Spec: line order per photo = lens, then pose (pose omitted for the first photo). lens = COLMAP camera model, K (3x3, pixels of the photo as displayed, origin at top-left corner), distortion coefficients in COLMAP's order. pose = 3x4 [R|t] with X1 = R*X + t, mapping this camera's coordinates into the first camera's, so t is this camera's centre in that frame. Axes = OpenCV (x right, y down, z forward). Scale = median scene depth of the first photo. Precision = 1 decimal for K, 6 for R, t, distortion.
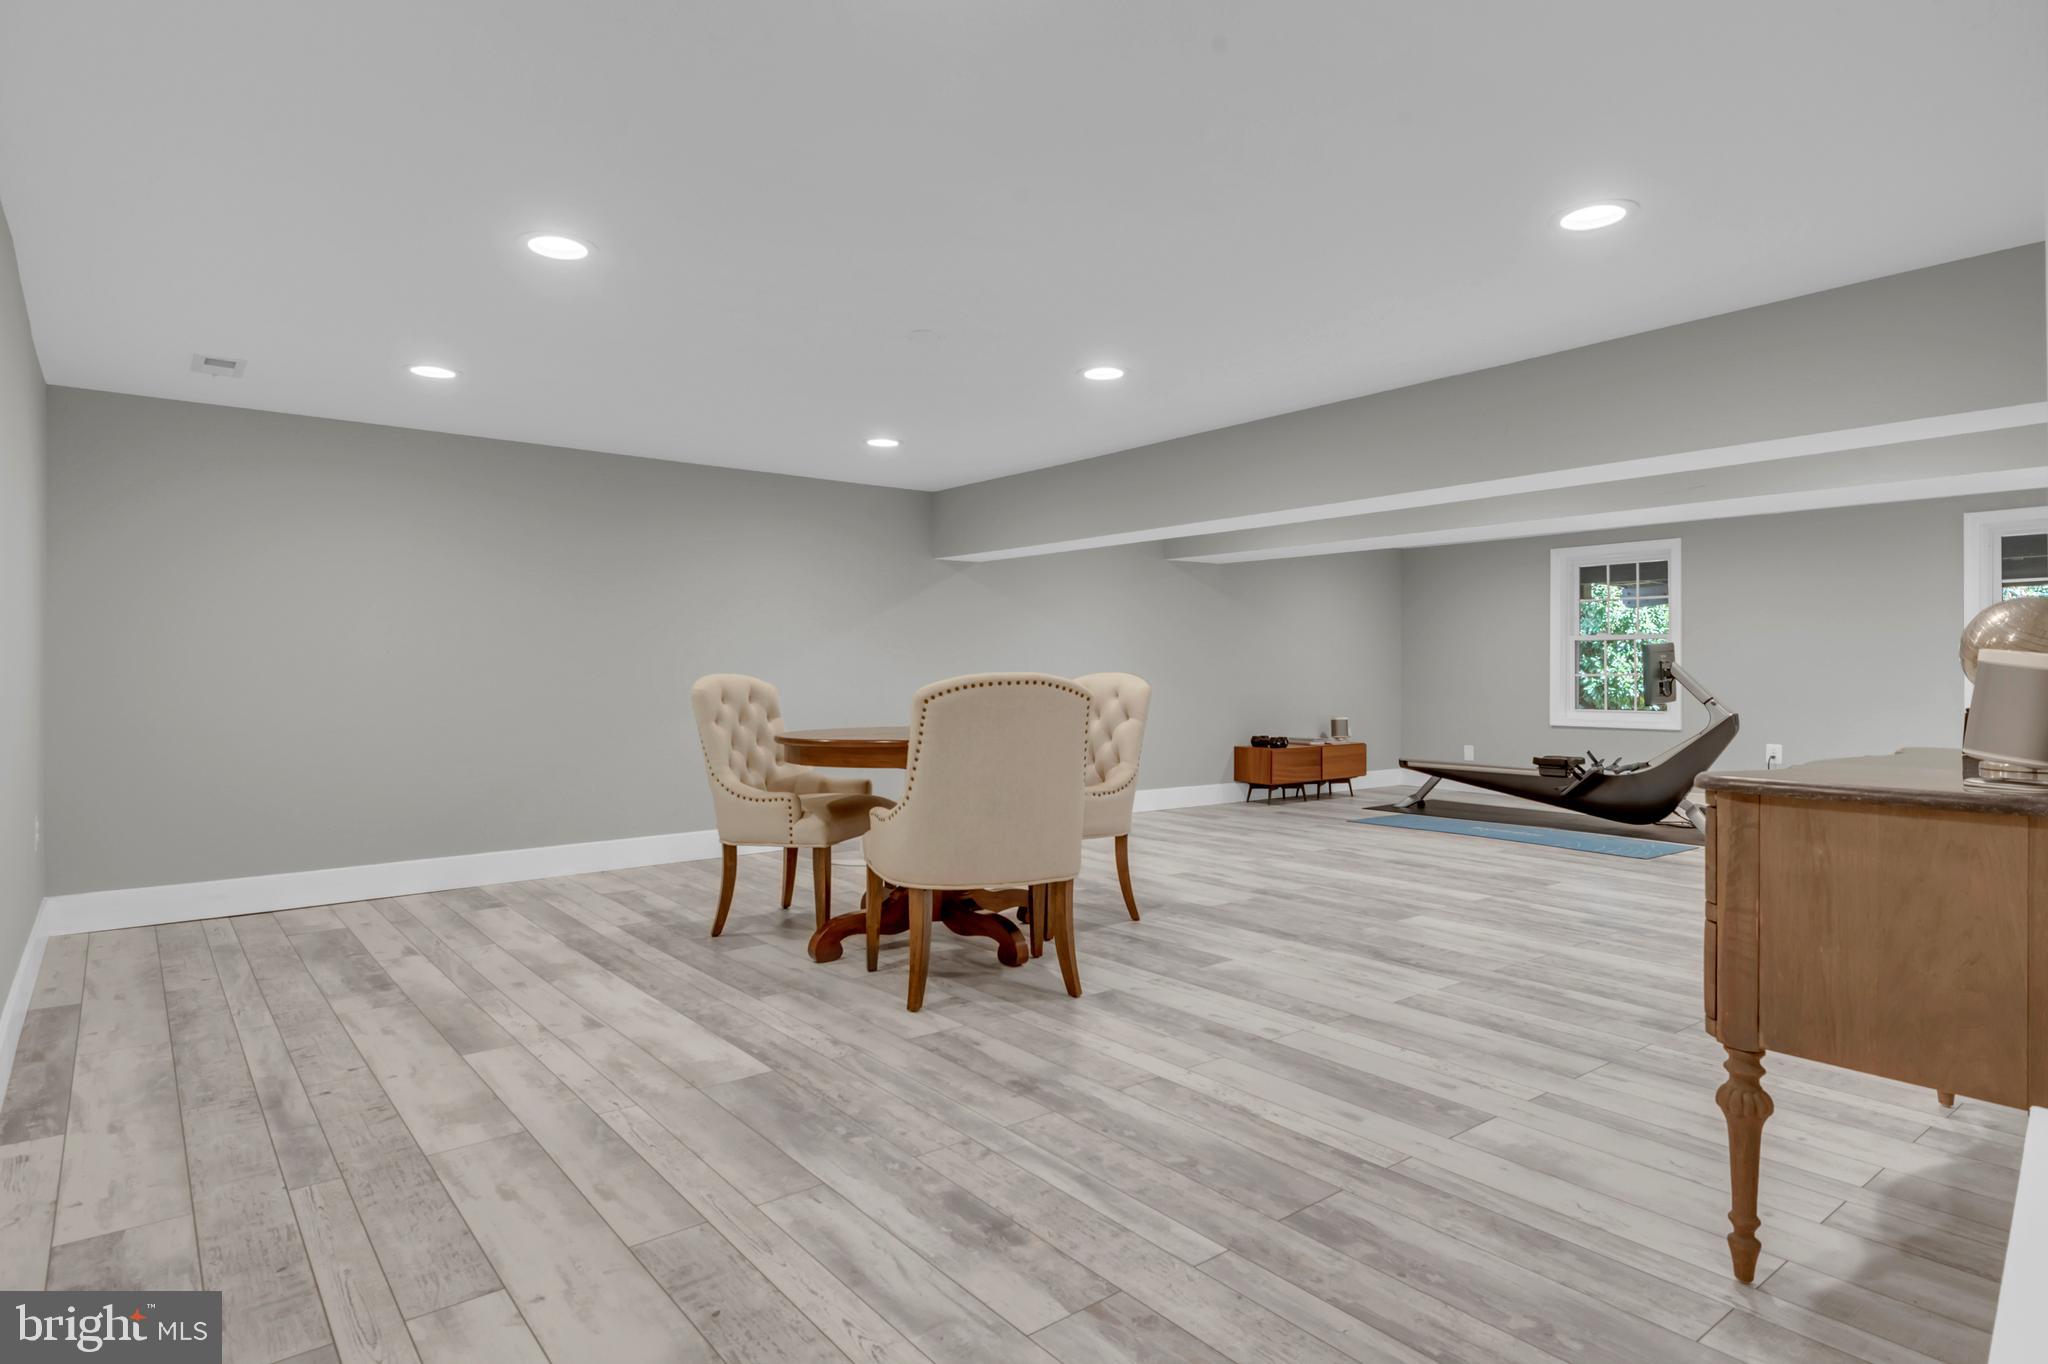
lens RADIAL K [[1111.6, 0, 1012.6], [0, 1111.6, 675.3], [0, 0, 1]] dist [0.004160, -0.006933]
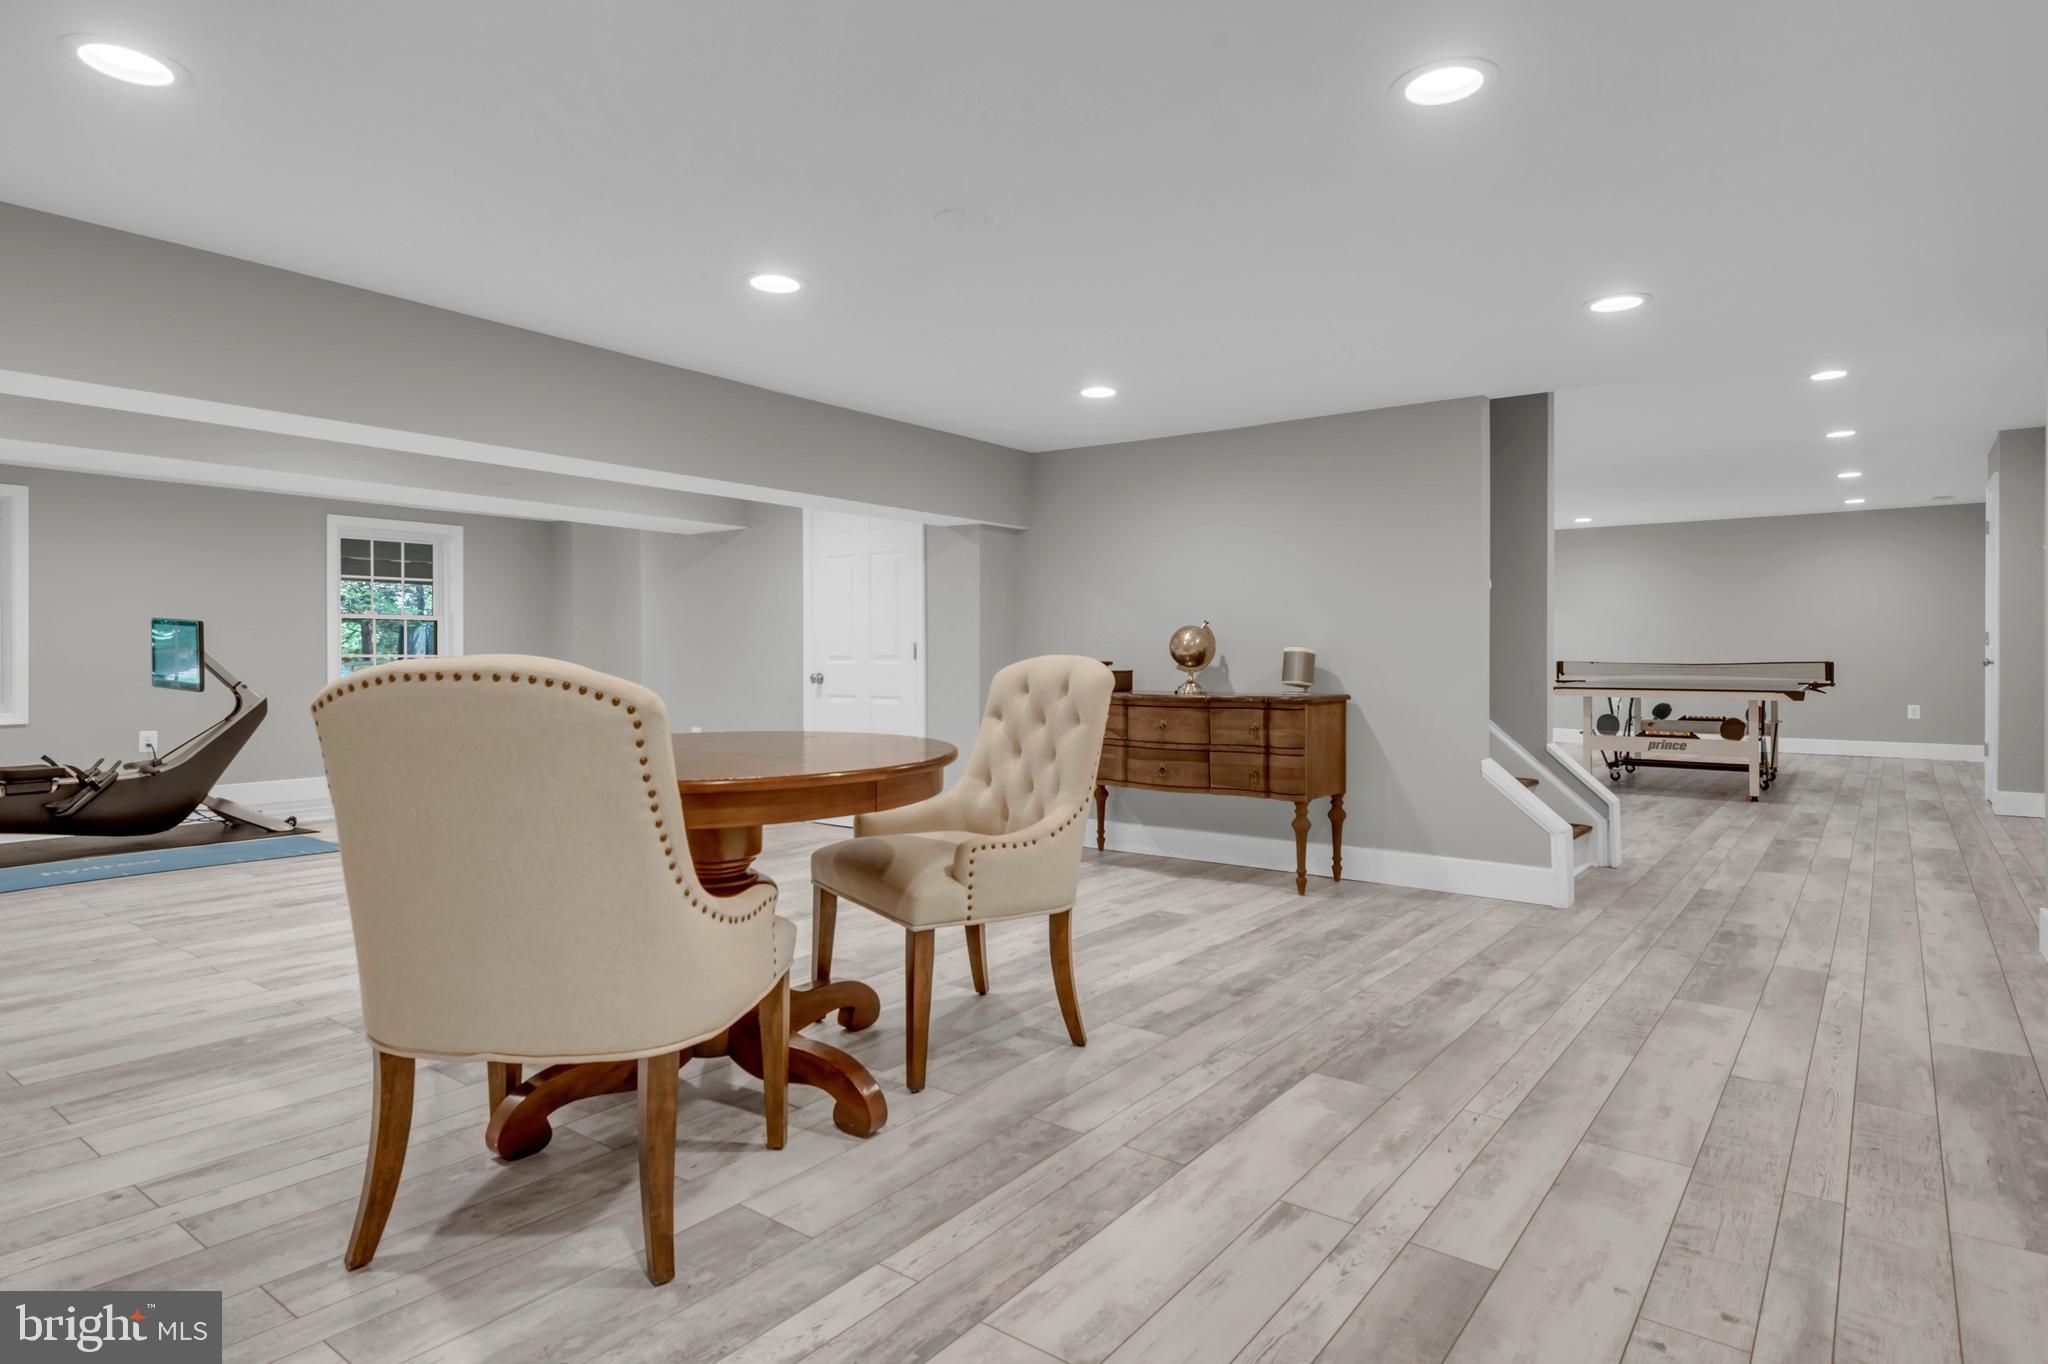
lens RADIAL K [[1111.6, 0, 1014.6], [0, 1111.6, 660.8], [0, 0, 1]] dist [0.004160, -0.006933]
pose [[-0.225974, -0.011505, 0.974065, -1.143369], [0.006030, 0.999895, 0.013209, -0.014328], [-0.974115, 0.008859, -0.225881, 1.541595]]
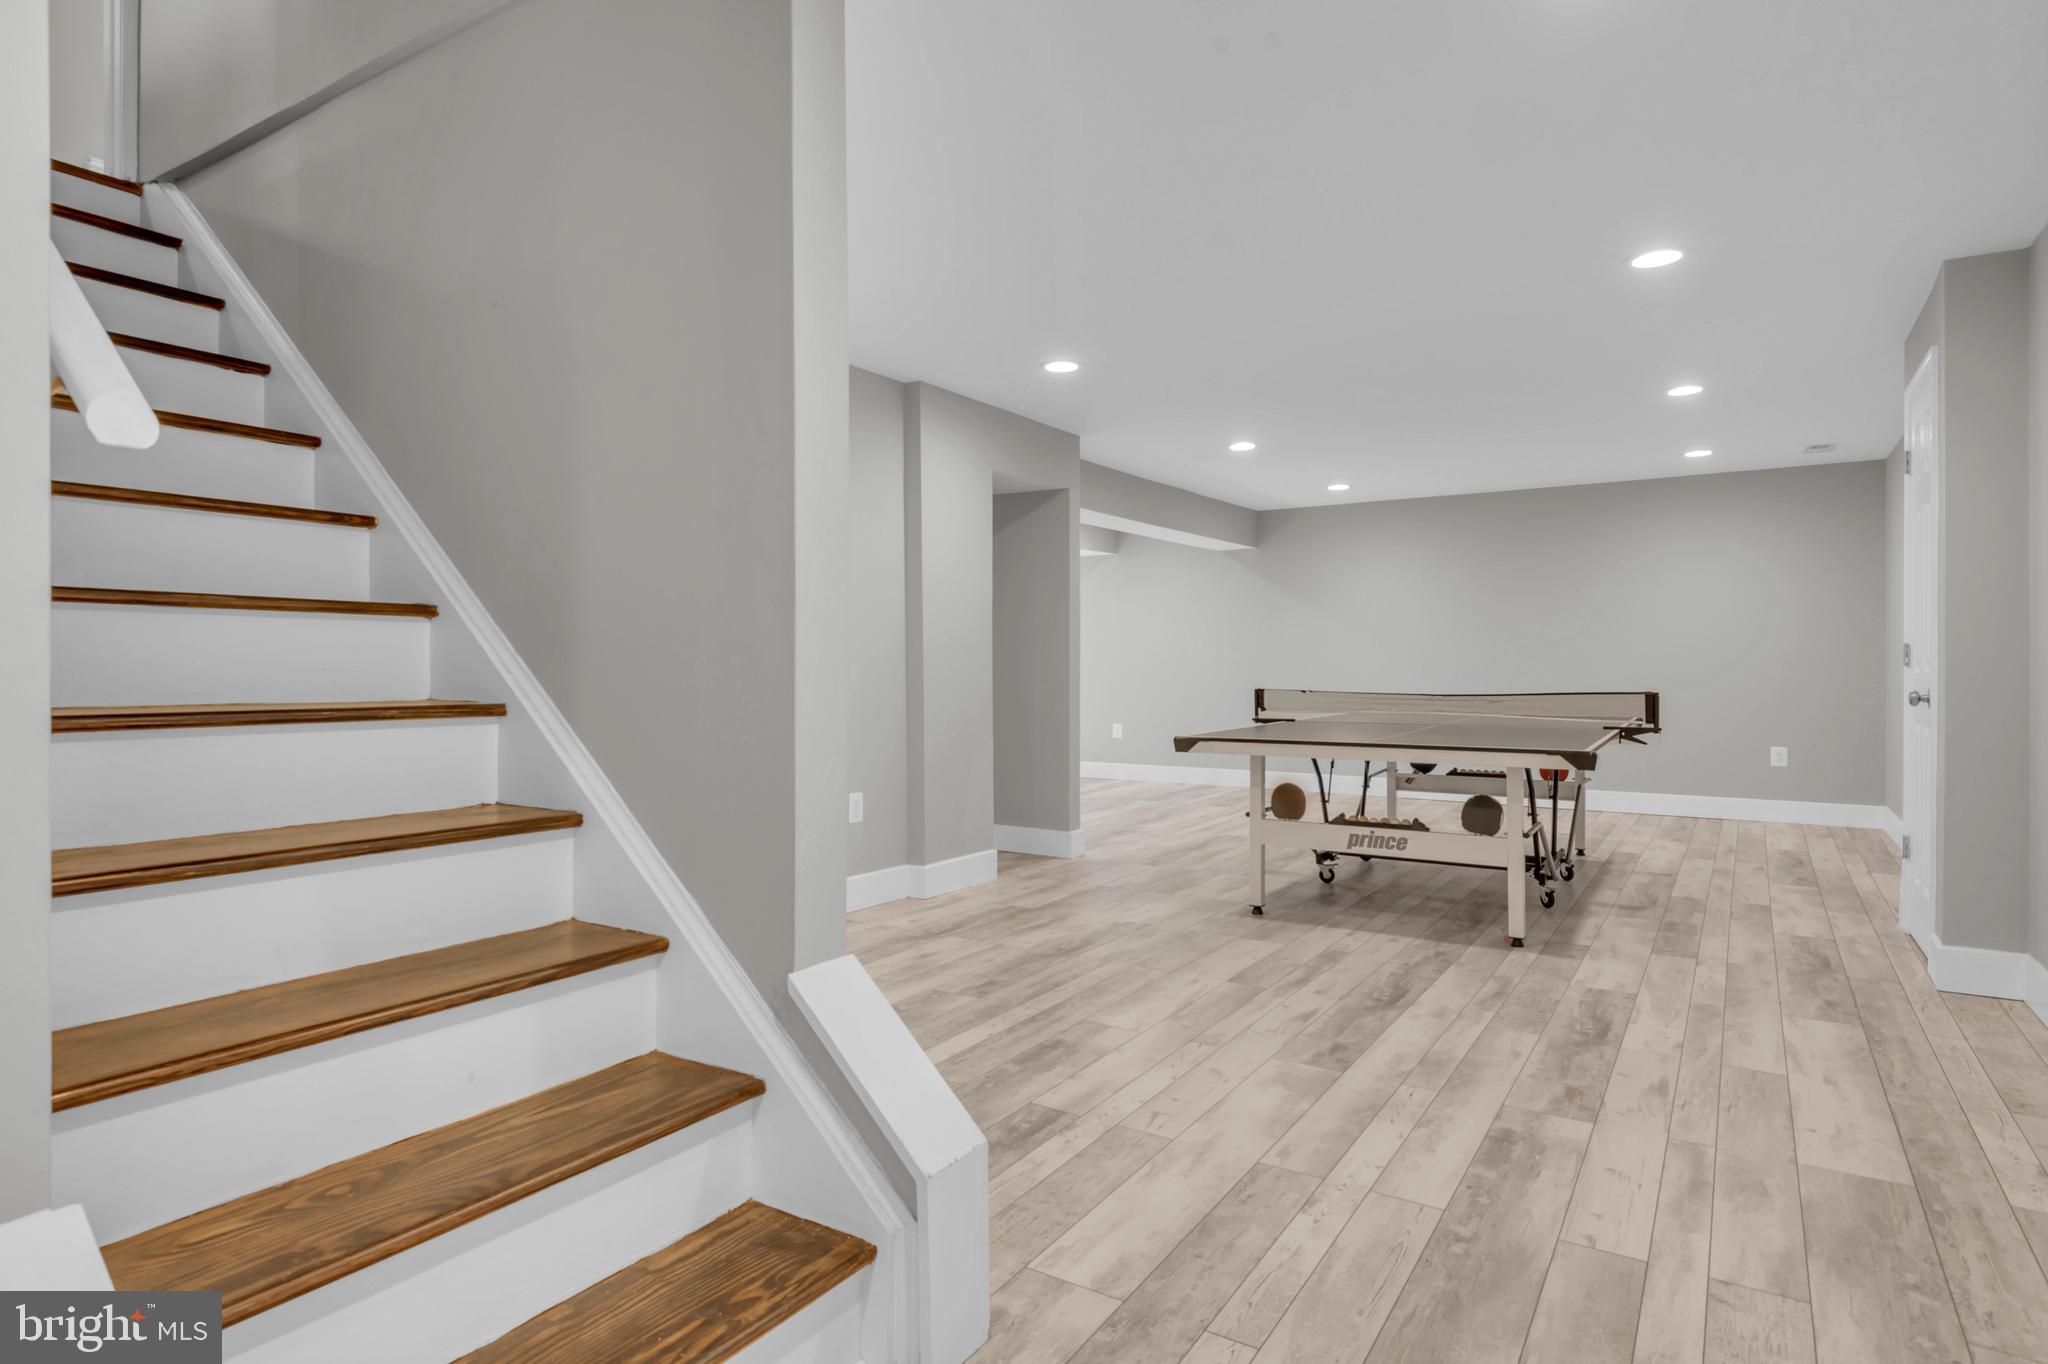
lens RADIAL K [[1111.6, 0, 1020.1], [0, 1111.6, 681.7], [0, 0, 1]] dist [0.004160, -0.006933]
pose [[-0.310800, -0.015757, 0.950345, -0.927702], [0.004983, 0.999822, 0.018207, -0.013988], [-0.950462, 0.010394, -0.310666, 1.272915]]
